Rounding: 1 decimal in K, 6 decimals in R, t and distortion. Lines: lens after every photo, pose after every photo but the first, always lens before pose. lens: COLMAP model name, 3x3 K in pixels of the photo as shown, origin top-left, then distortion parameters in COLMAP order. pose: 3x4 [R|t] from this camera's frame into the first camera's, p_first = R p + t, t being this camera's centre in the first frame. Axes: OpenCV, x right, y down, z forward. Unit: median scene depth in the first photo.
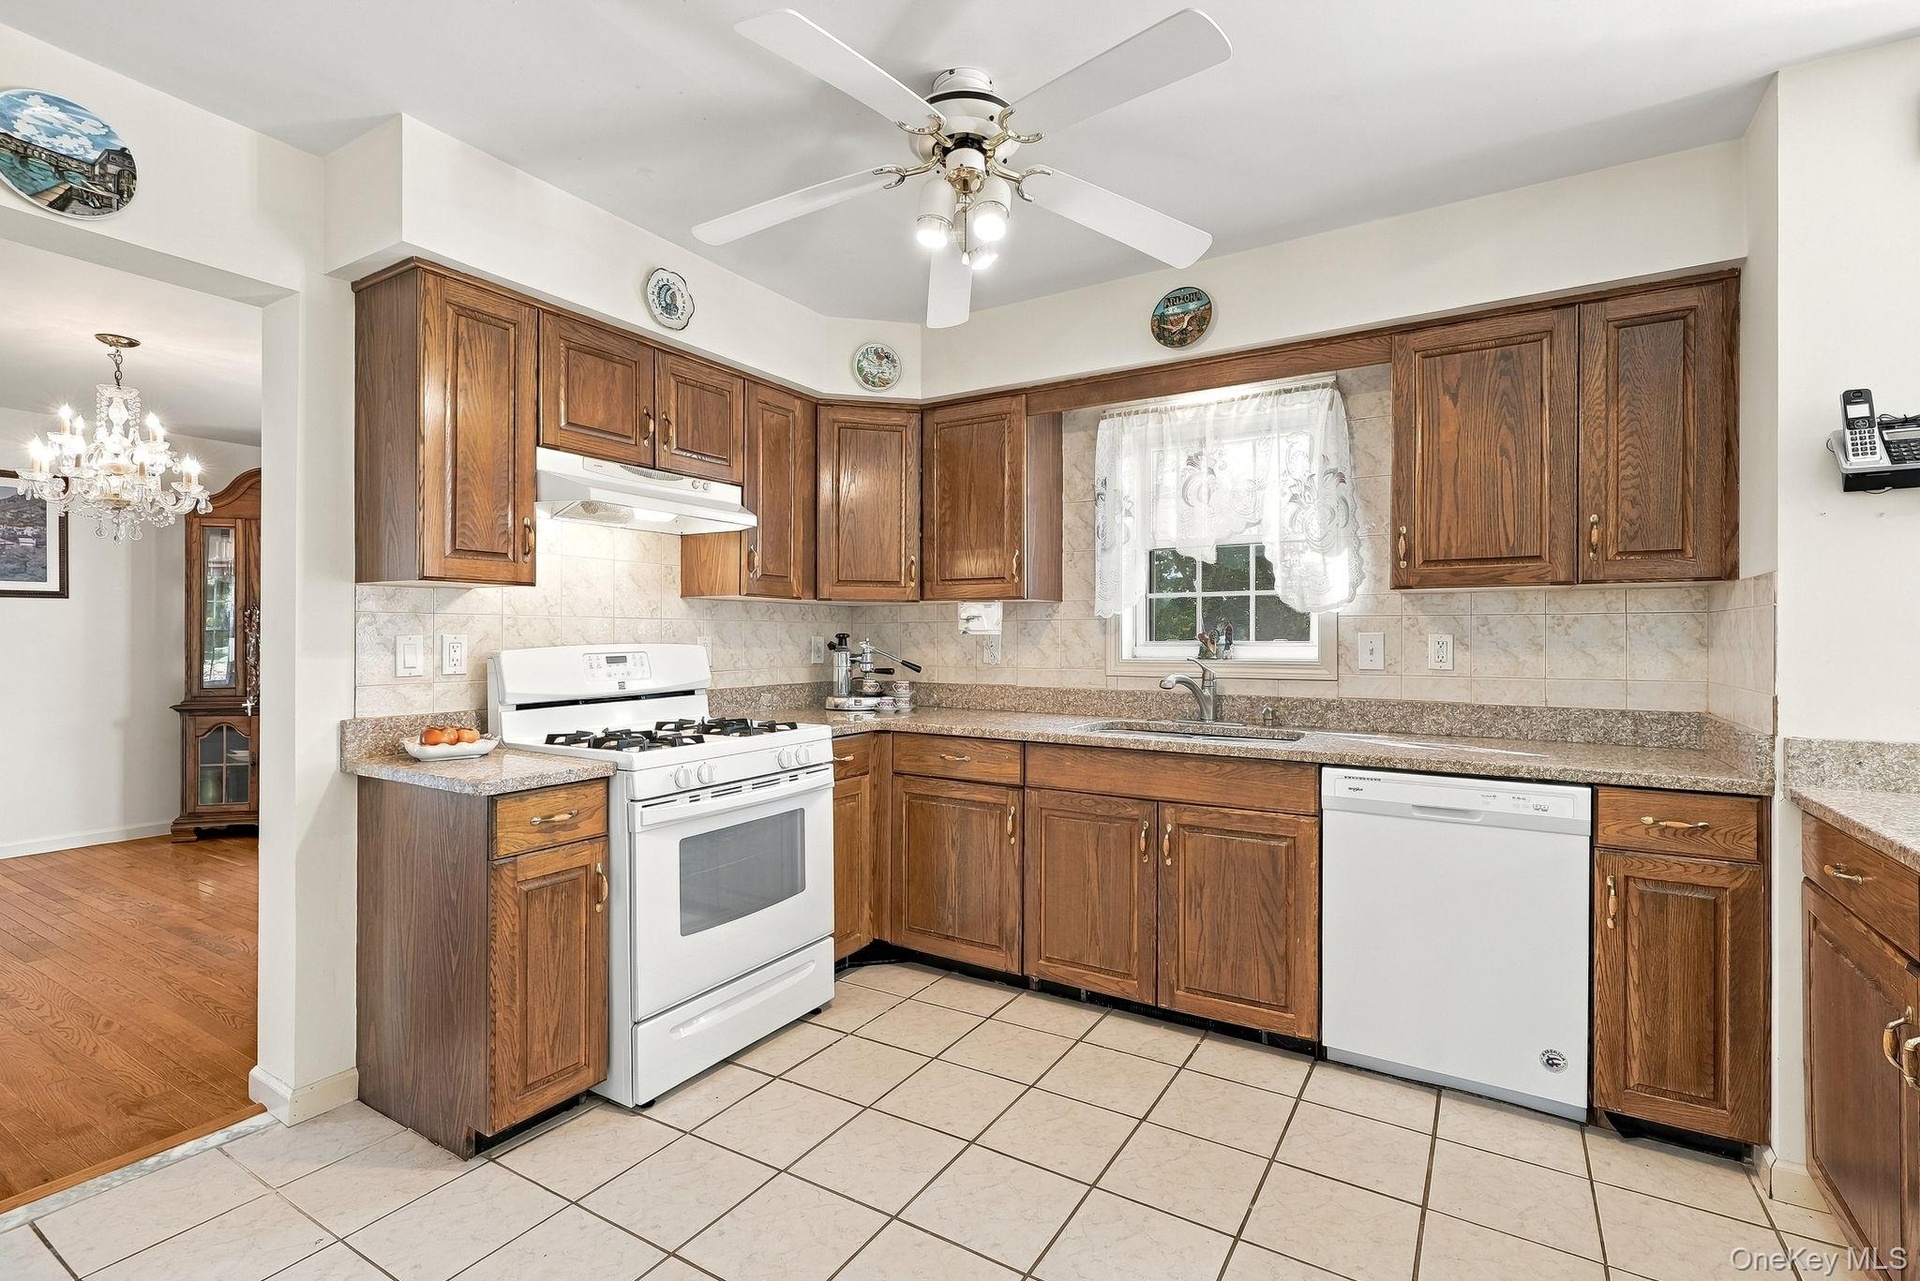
lens RADIAL K [[862.0, 0, 998.7], [0, 862.0, 643.3], [0, 0, 1]] dist [0.002755, 0.000635]
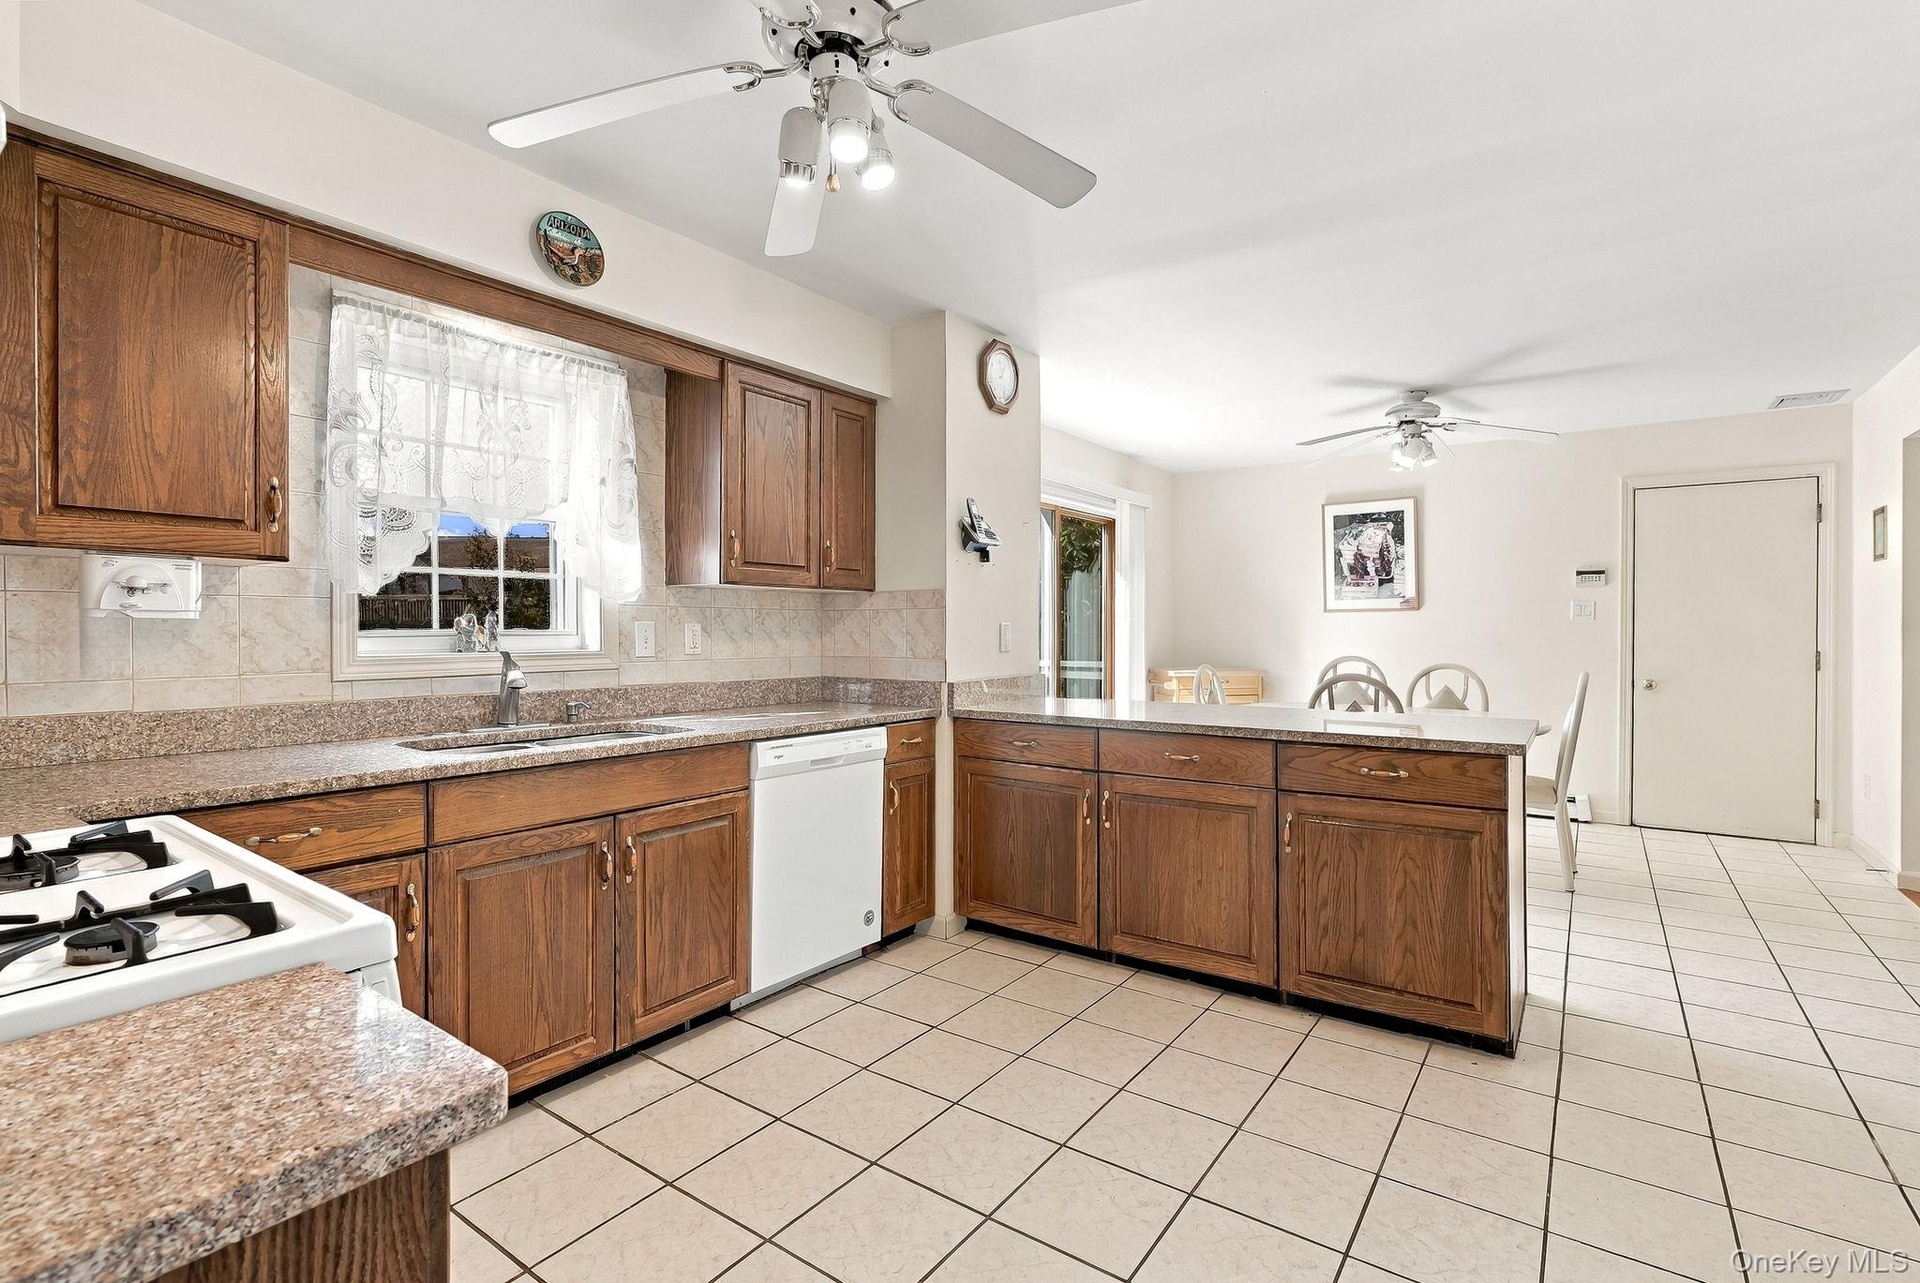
lens RADIAL K [[894.5, 0, 960.0], [0, 894.5, 641.5], [0, 0, 1]] dist [0.001488, 0.000349]
pose [[0.088736, -0.013303, 0.995966, -0.652601], [0.002959, 0.999910, 0.013092, -0.001375], [-0.996051, 0.001785, 0.088768, 0.553783]]
